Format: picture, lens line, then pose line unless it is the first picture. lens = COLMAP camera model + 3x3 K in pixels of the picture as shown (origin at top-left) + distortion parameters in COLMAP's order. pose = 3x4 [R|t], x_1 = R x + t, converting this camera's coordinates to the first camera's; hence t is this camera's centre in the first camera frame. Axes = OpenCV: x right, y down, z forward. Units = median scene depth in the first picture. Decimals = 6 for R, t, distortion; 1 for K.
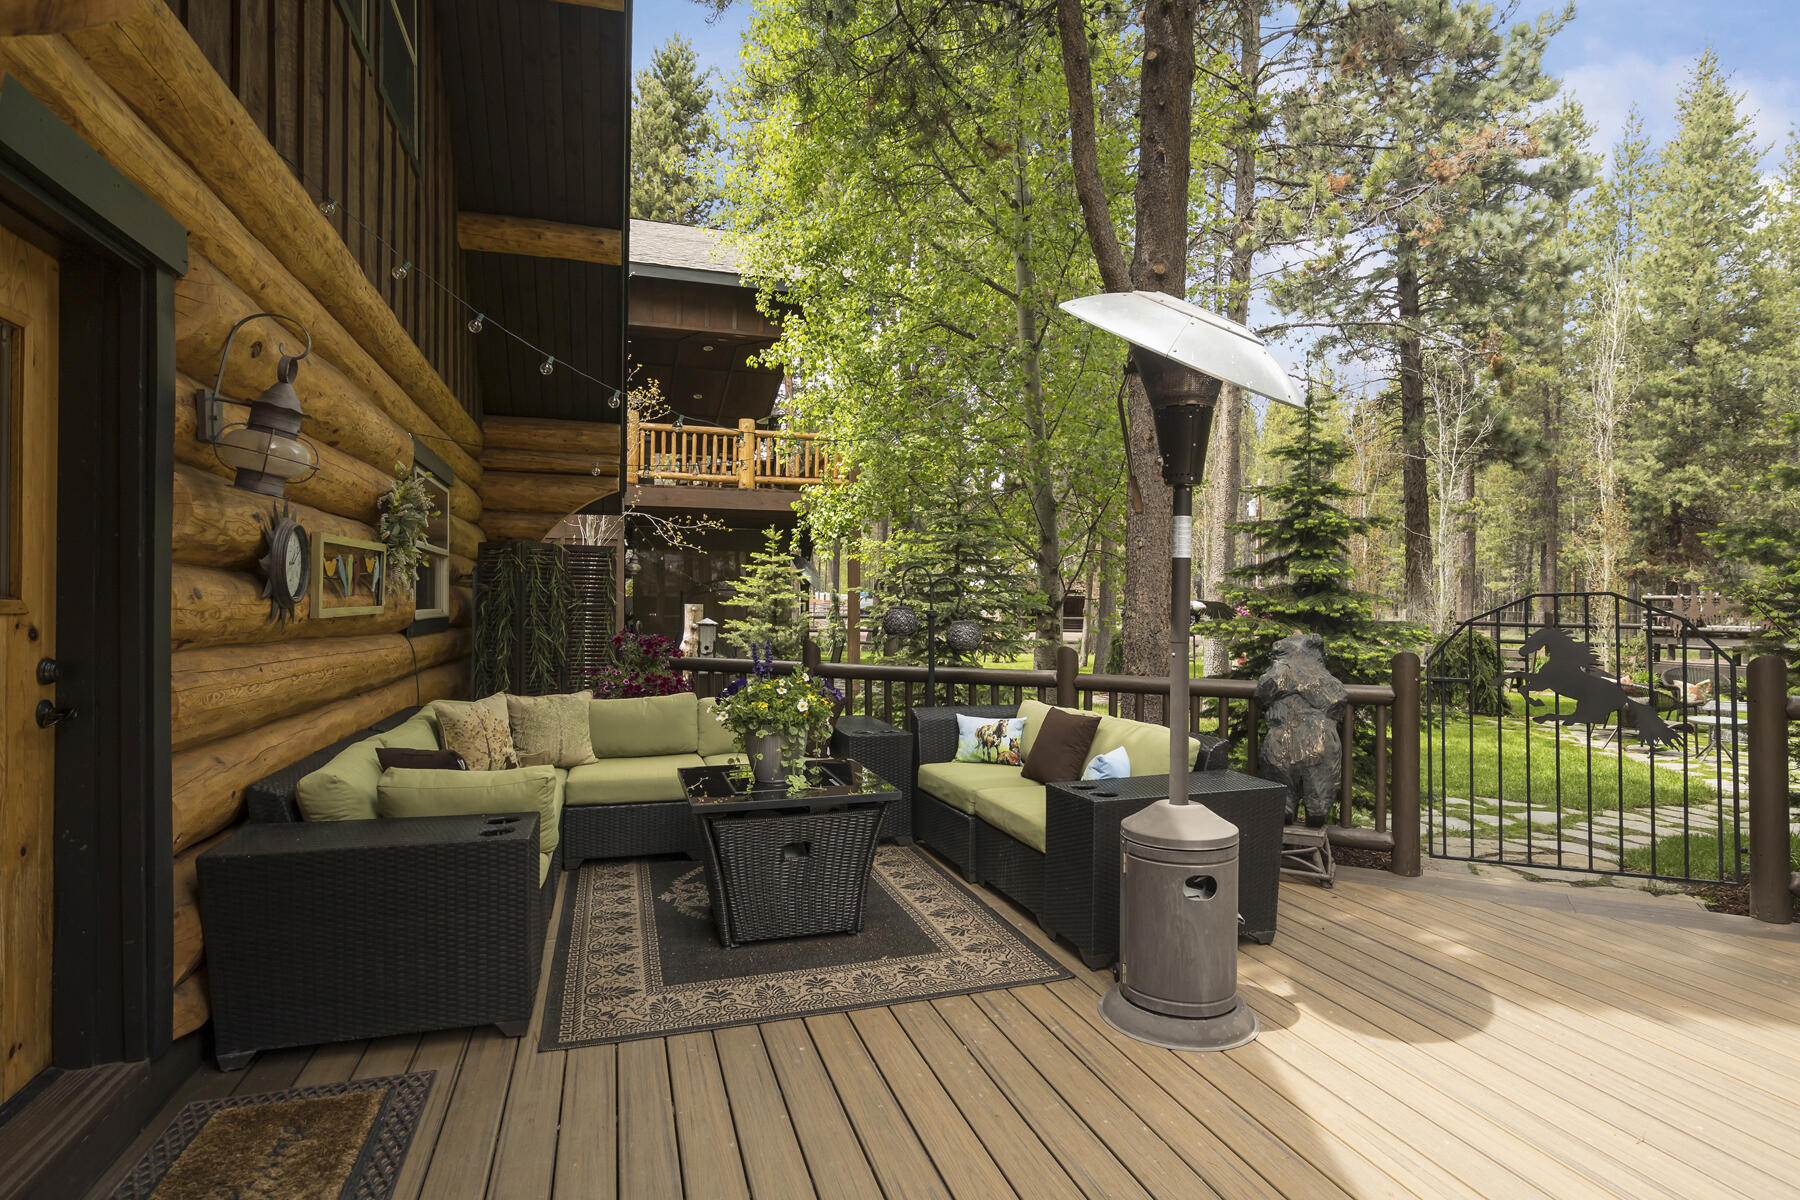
lens RADIAL K [[904.7, 0, 902.0], [0, 904.7, 599.8], [0, 0, 1]] dist [-0.025989, 0.012163]
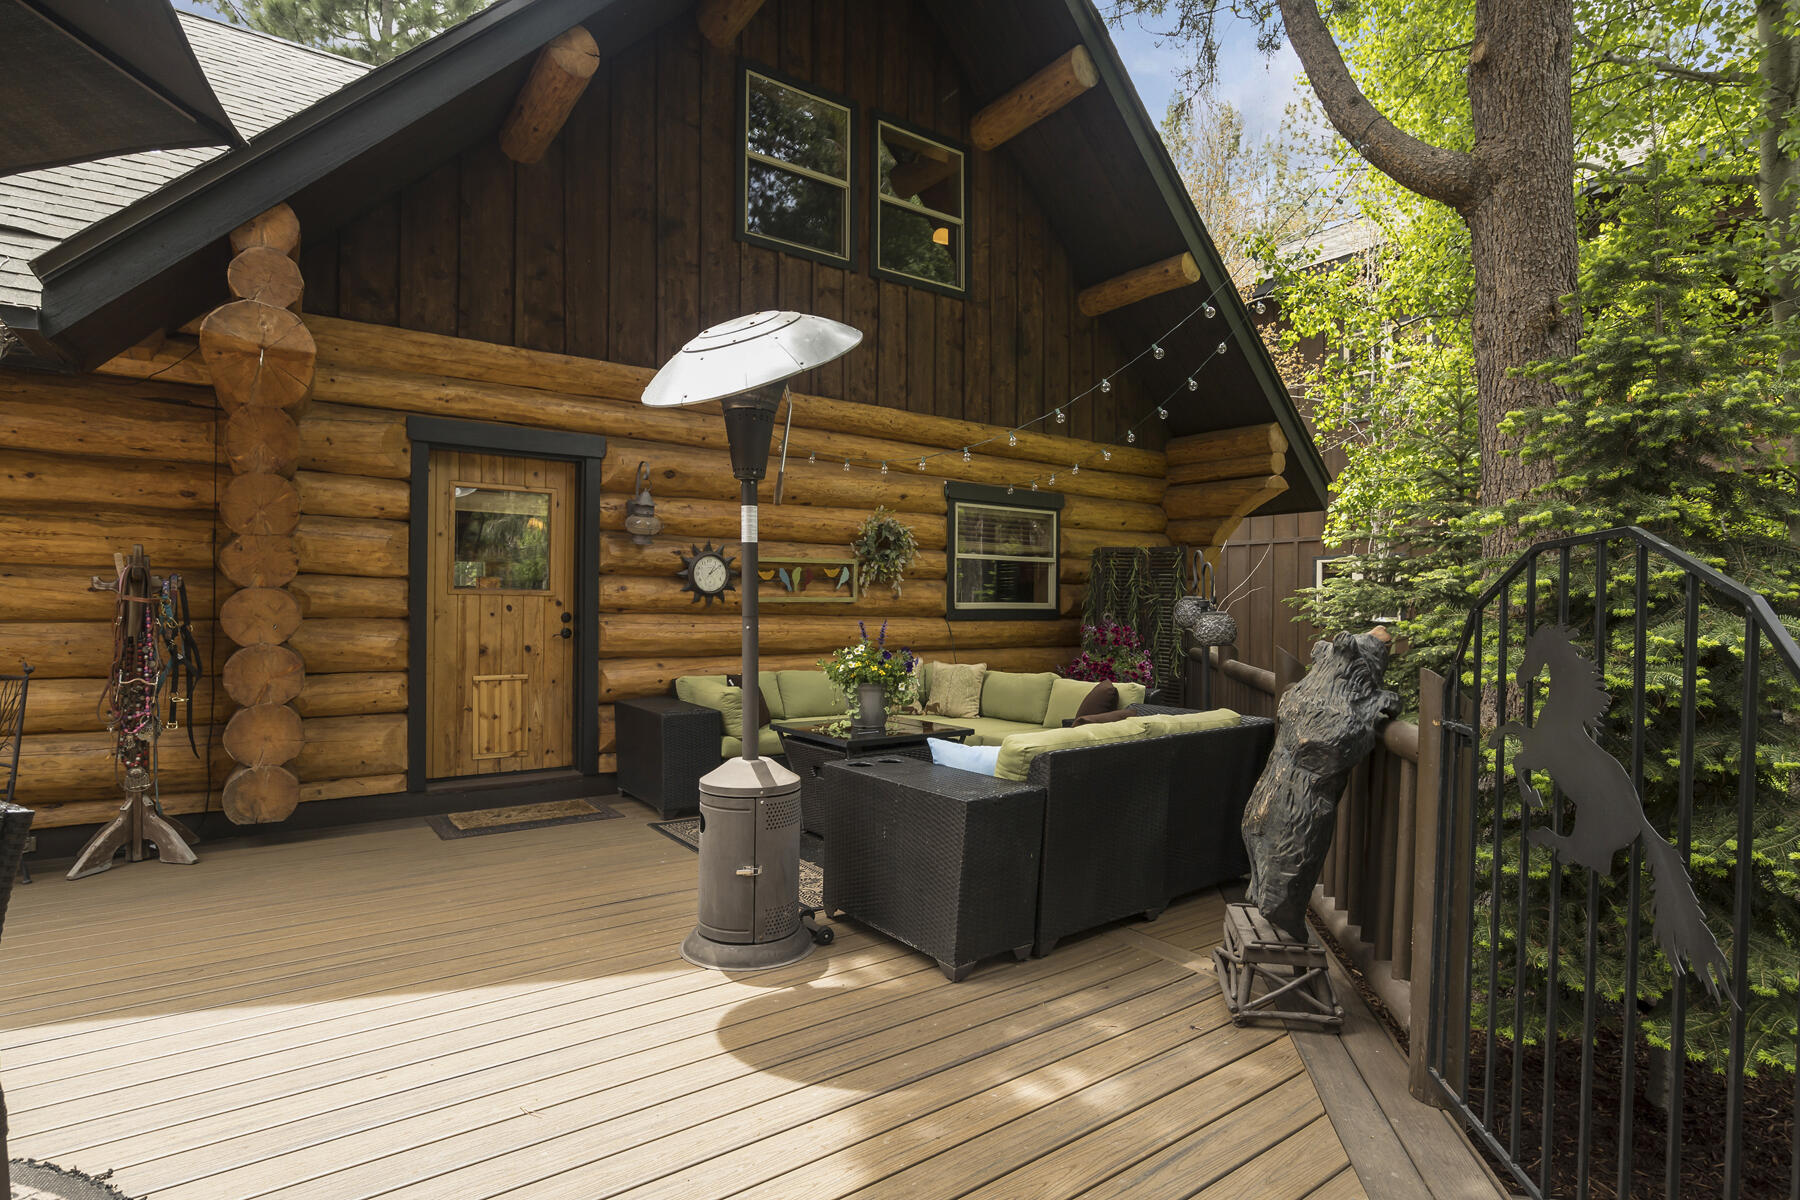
lens RADIAL K [[904.7, 0, 905.1], [0, 904.7, 606.5], [0, 0, 1]] dist [-0.025989, 0.012163]
pose [[0.326602, 0.004055, -0.945153, 1.391033], [-0.003688, 0.999989, 0.003015, 0.025408], [0.945155, 0.002501, 0.326614, 0.775821]]
